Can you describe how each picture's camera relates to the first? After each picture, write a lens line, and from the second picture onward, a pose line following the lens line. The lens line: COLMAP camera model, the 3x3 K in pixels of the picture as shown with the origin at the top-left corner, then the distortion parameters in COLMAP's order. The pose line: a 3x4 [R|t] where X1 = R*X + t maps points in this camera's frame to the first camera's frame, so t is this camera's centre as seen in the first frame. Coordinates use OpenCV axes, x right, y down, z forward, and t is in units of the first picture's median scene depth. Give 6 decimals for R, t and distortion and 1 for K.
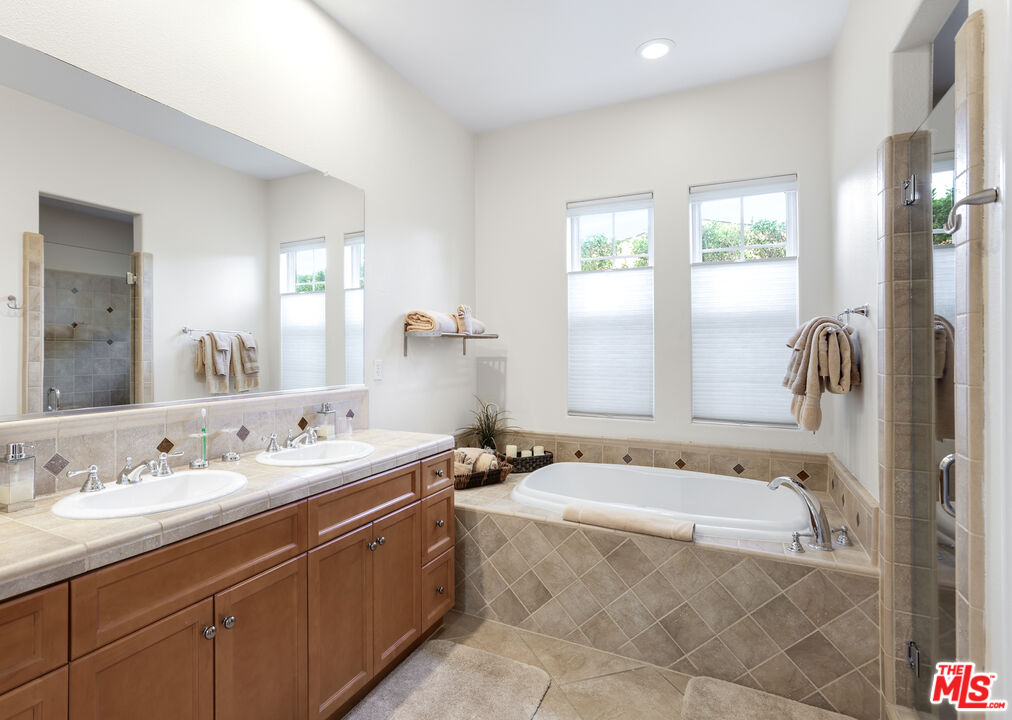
lens RADIAL K [[483.4, 0, 502.8], [0, 483.4, 354.8], [0, 0, 1]] dist [-0.004851, 0.006252]
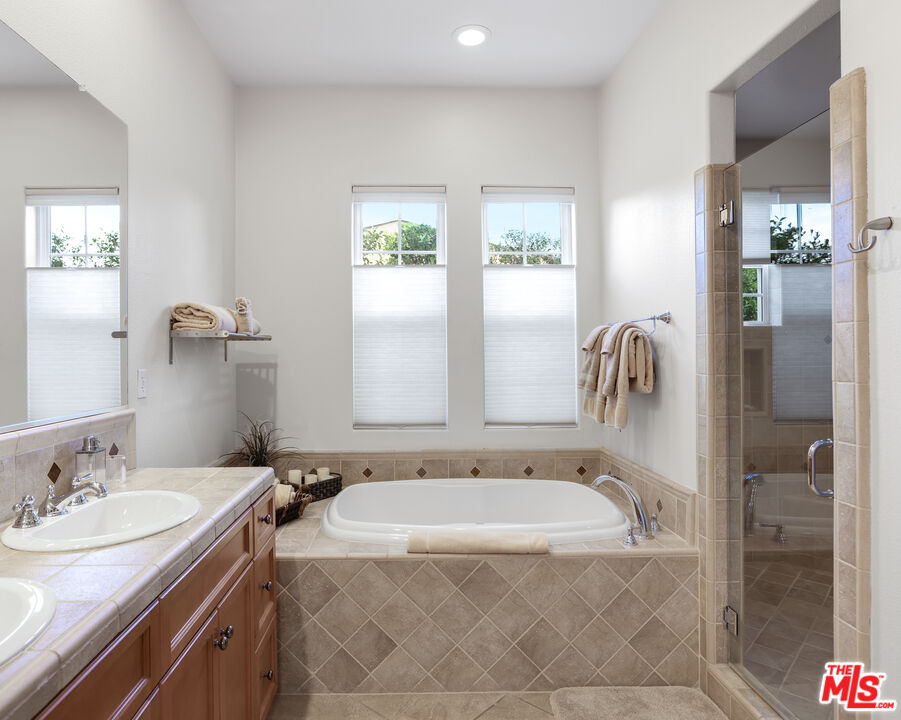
lens RADIAL K [[522.6, 0, 454.1], [0, 522.6, 355.0], [0, 0, 1]] dist [-0.023571, 0.014243]
pose [[0.895488, -0.005836, 0.445048, -0.206119], [0.009286, 0.999941, -0.005571, -0.002722], [-0.444990, 0.009122, 0.895489, 0.132355]]
